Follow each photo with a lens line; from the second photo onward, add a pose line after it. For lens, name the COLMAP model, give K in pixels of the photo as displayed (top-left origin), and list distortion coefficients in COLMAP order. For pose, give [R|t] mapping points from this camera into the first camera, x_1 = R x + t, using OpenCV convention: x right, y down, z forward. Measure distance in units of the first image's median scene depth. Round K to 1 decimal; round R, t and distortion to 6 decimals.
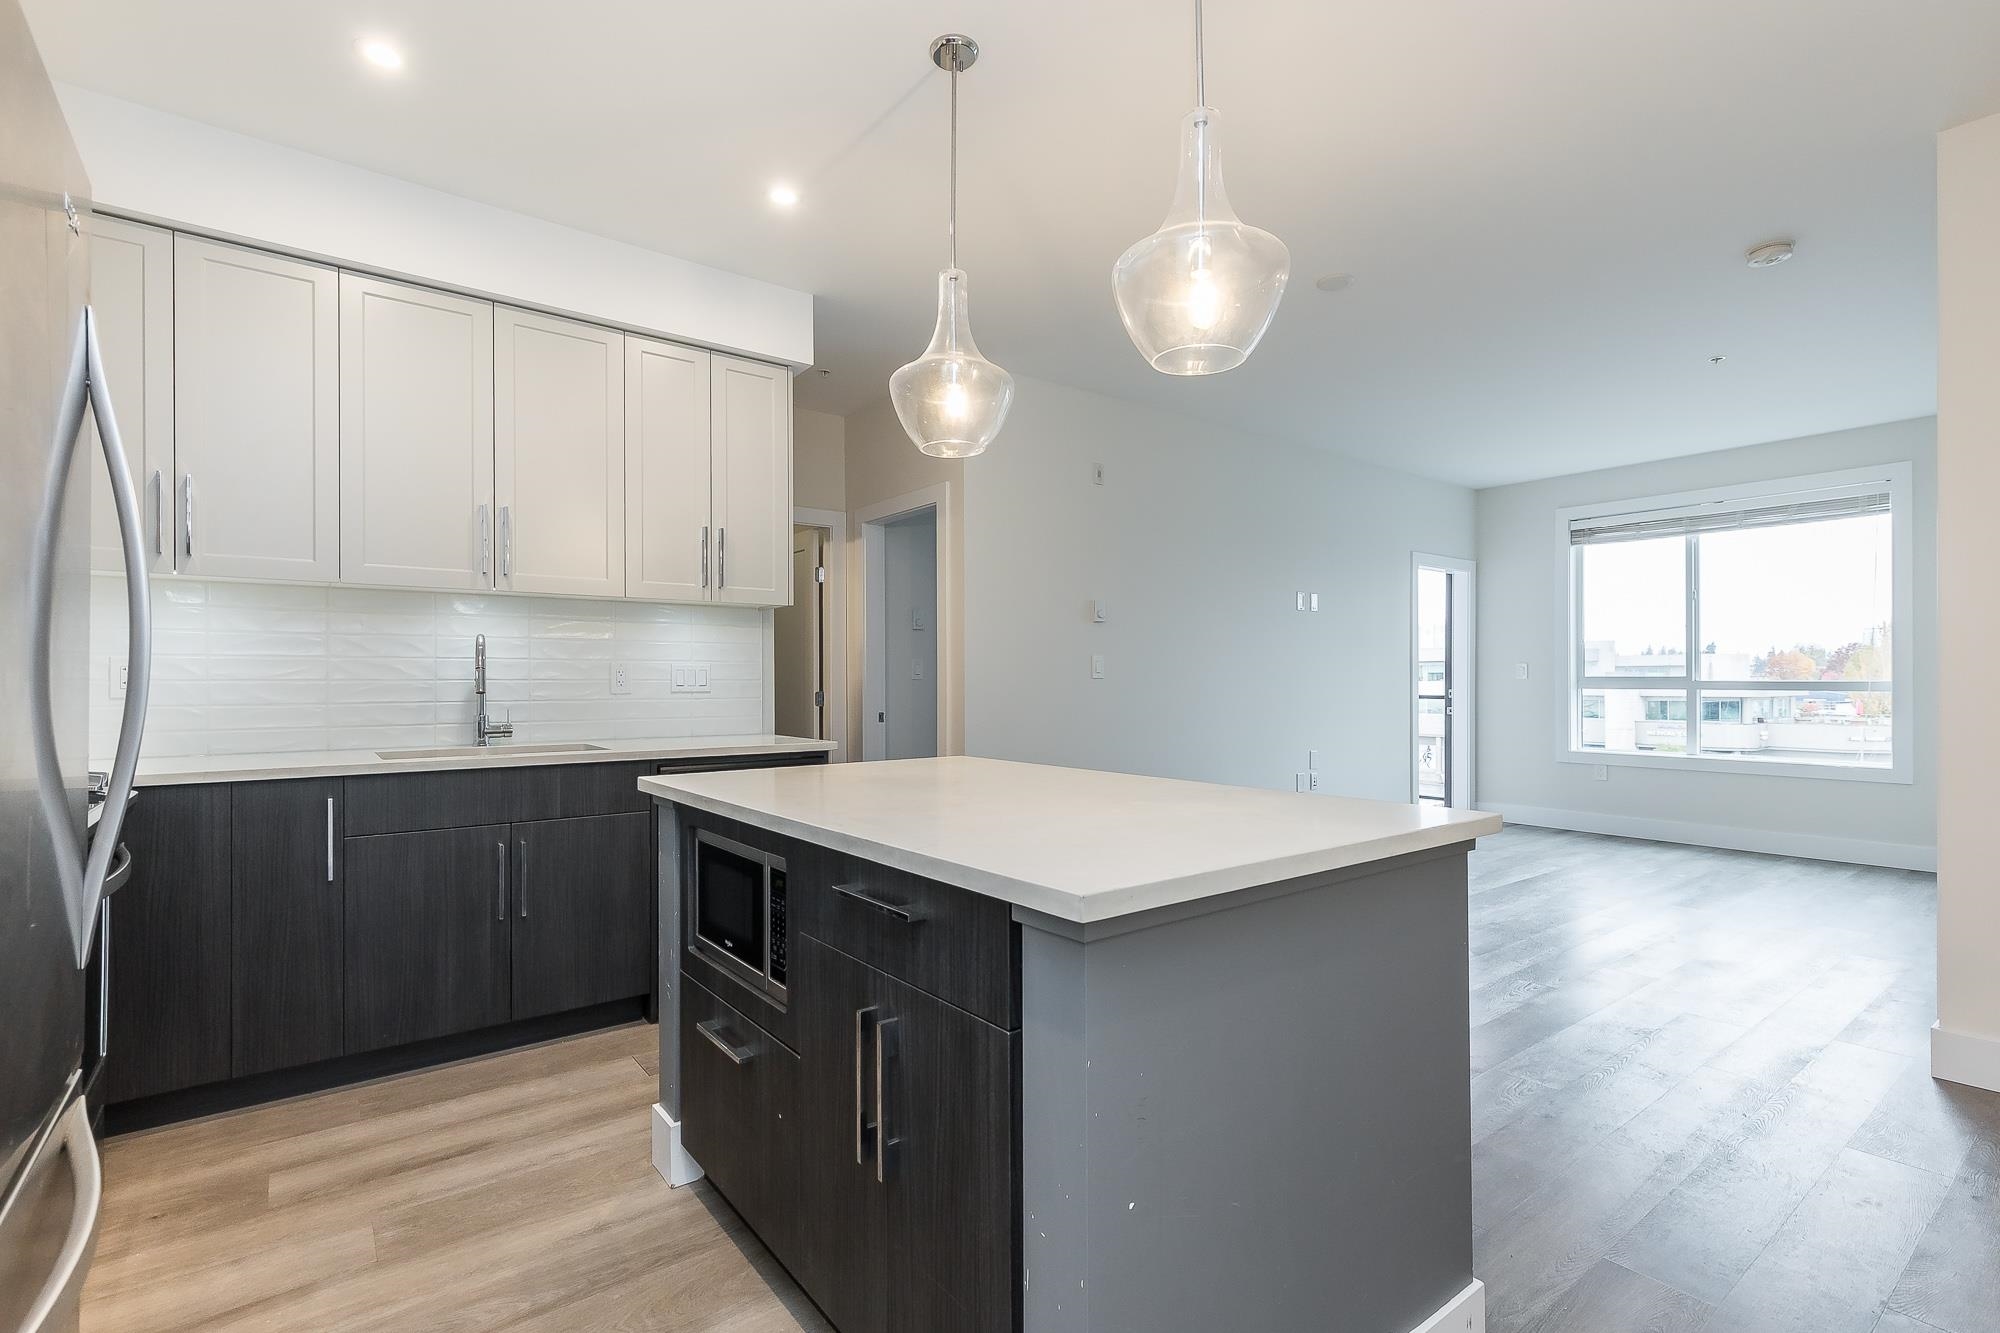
lens RADIAL K [[916.9, 0, 976.7], [0, 916.9, 674.5], [0, 0, 1]] dist [0.008474, -0.001357]
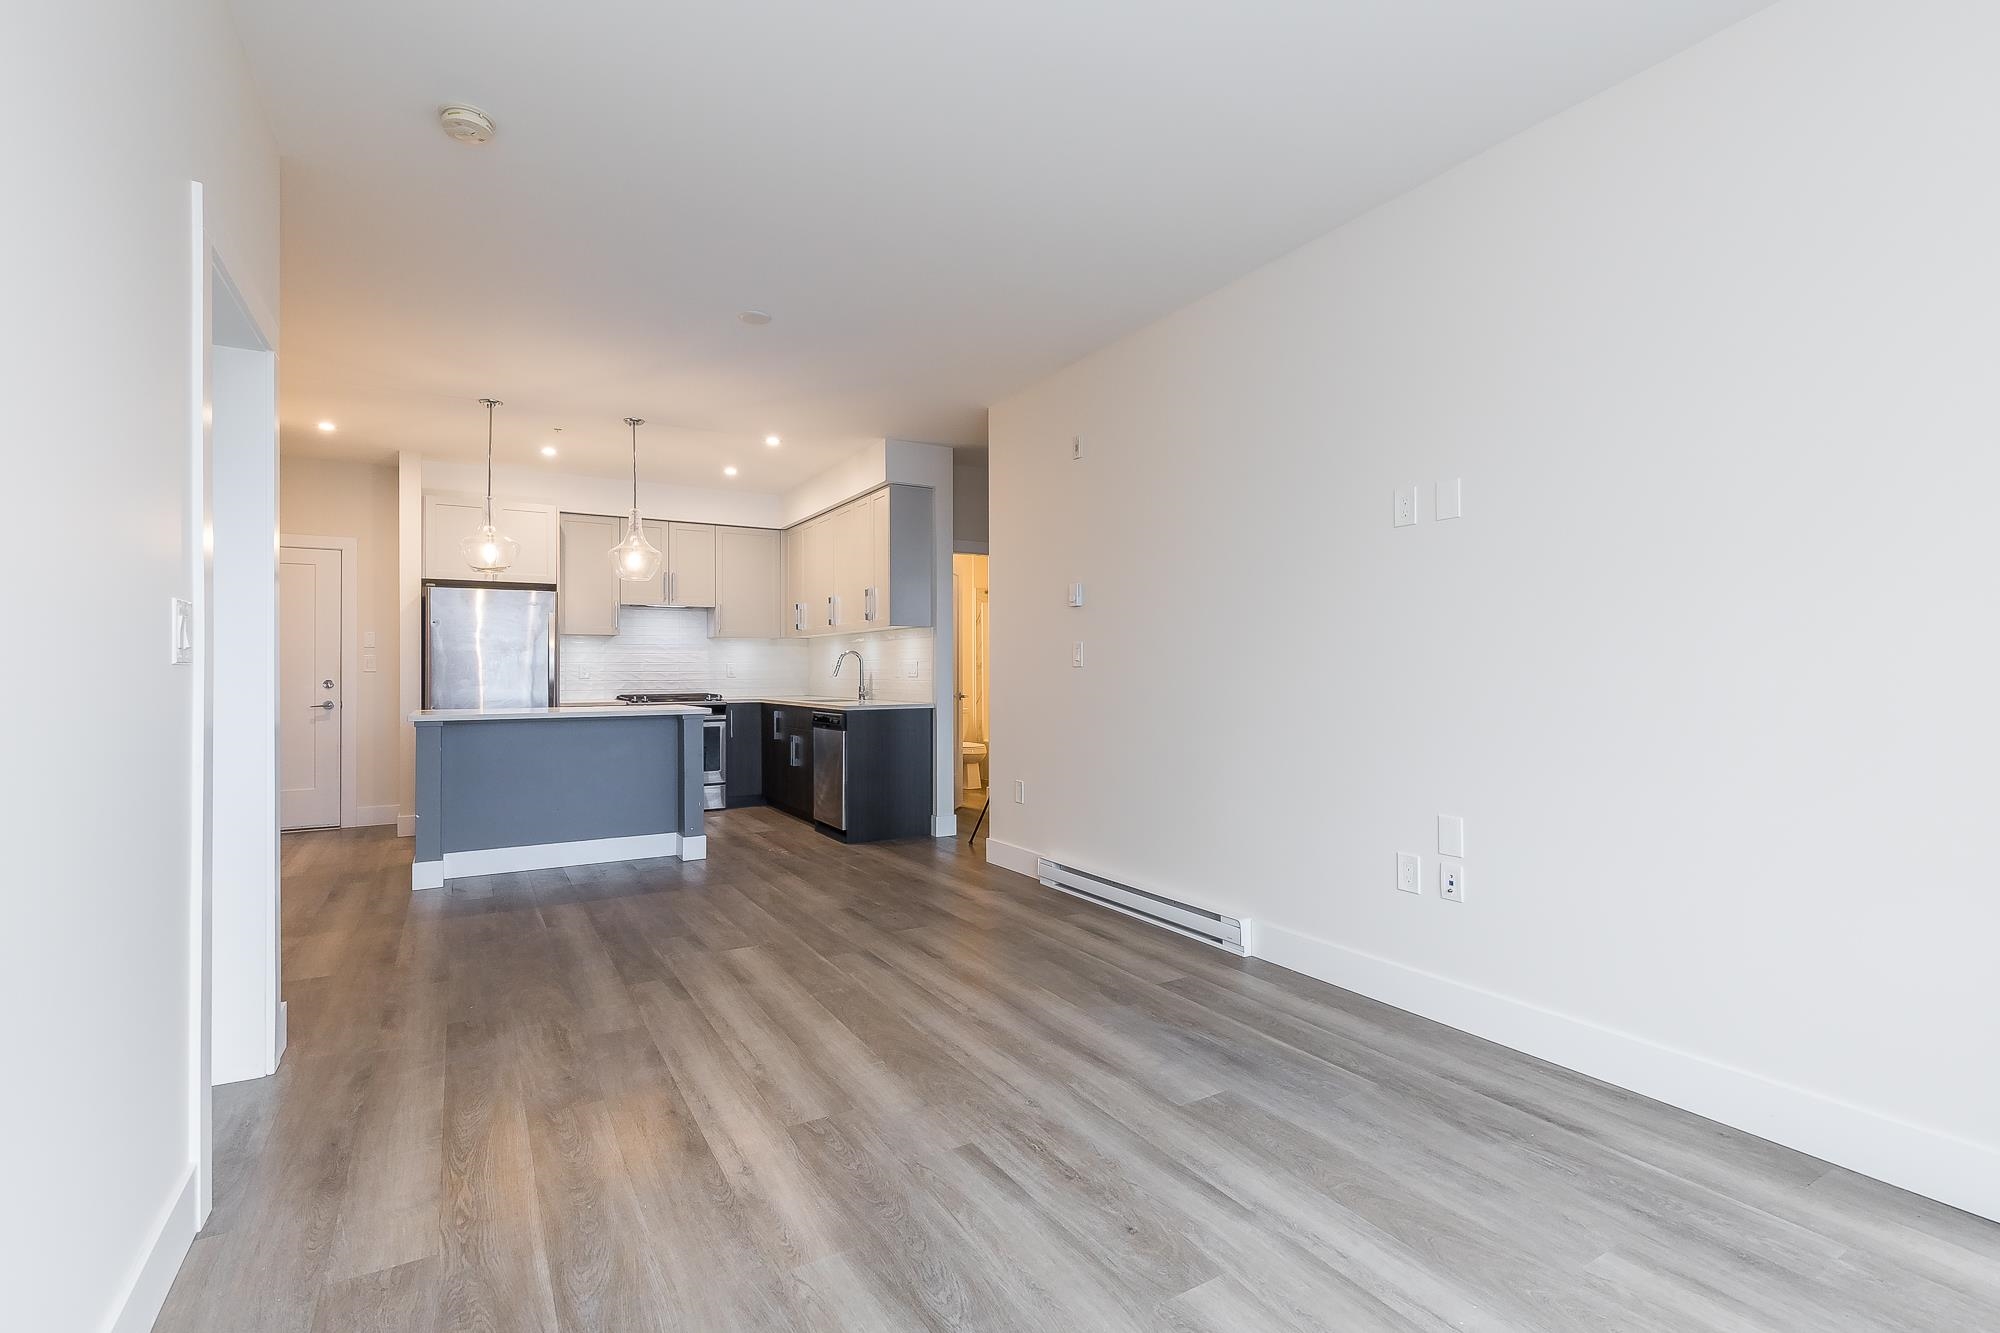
lens RADIAL K [[916.9, 0, 1000.3], [0, 916.9, 658.5], [0, 0, 1]] dist [0.008474, -0.001357]
pose [[-0.106481, -0.011400, -0.994249, 1.508882], [0.010192, 0.999869, -0.012556, 0.008654], [0.994263, -0.011471, -0.106351, 1.448807]]
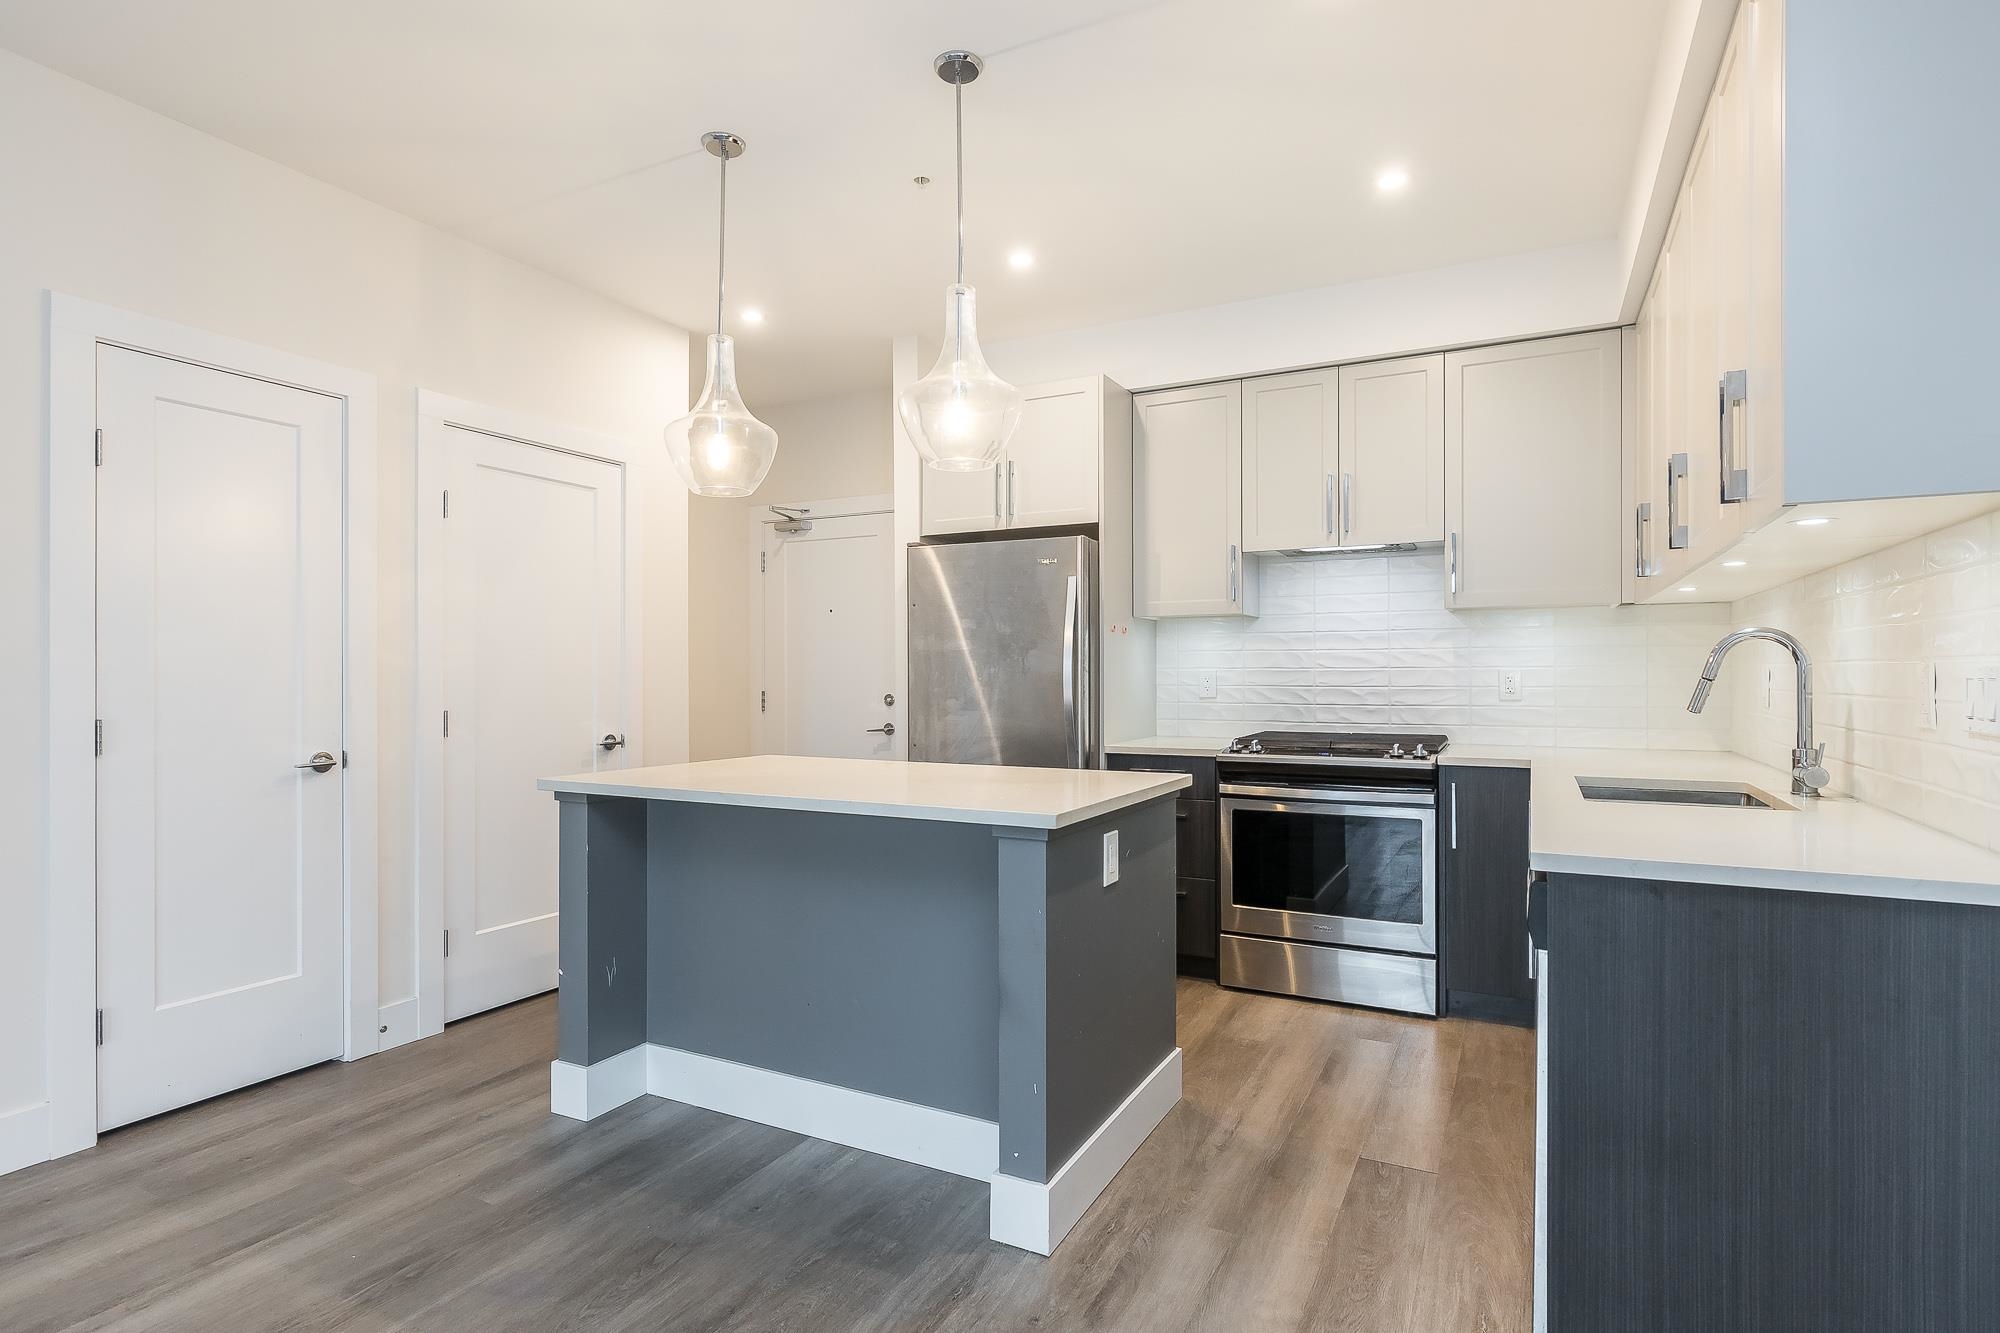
lens RADIAL K [[1025.9, 0, 987.3], [0, 1025.9, 682.8], [0, 0, 1]] dist [-0.002127, -0.001251]
pose [[-0.903180, 0.005957, -0.429221, 0.275194], [0.004949, 0.999982, 0.003463, -0.006933], [0.429234, 0.001003, -0.903193, 1.298067]]
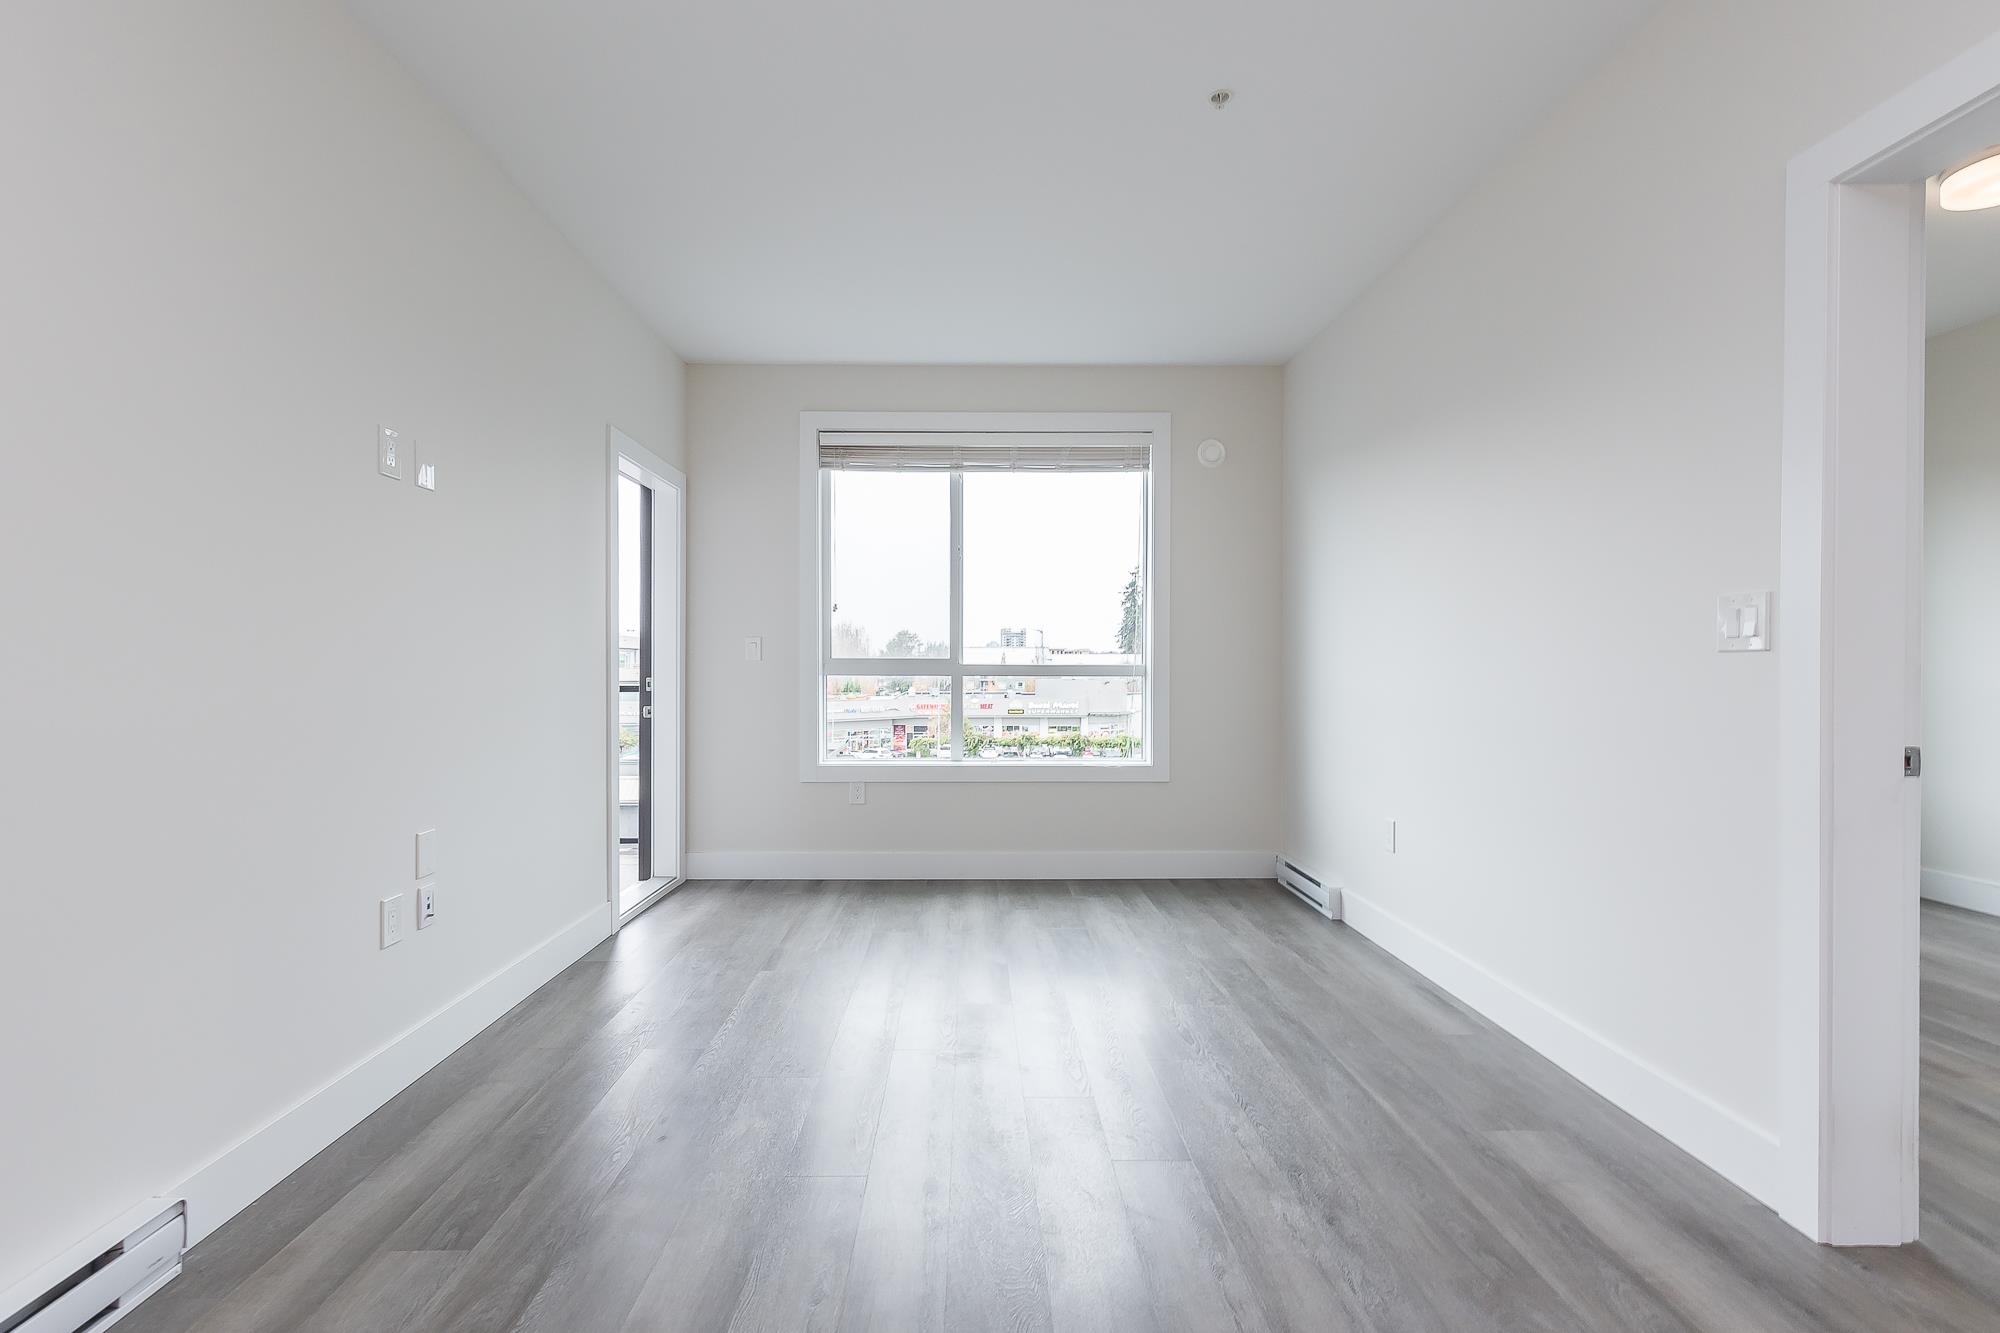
lens RADIAL K [[916.9, 0, 983.8], [0, 916.9, 675.5], [0, 0, 1]] dist [0.008474, -0.001357]
pose [[0.584848, -0.007527, 0.811108, 0.318887], [-0.004506, 0.999911, 0.012528, 0.012236], [-0.811130, -0.010982, 0.584763, 0.990076]]
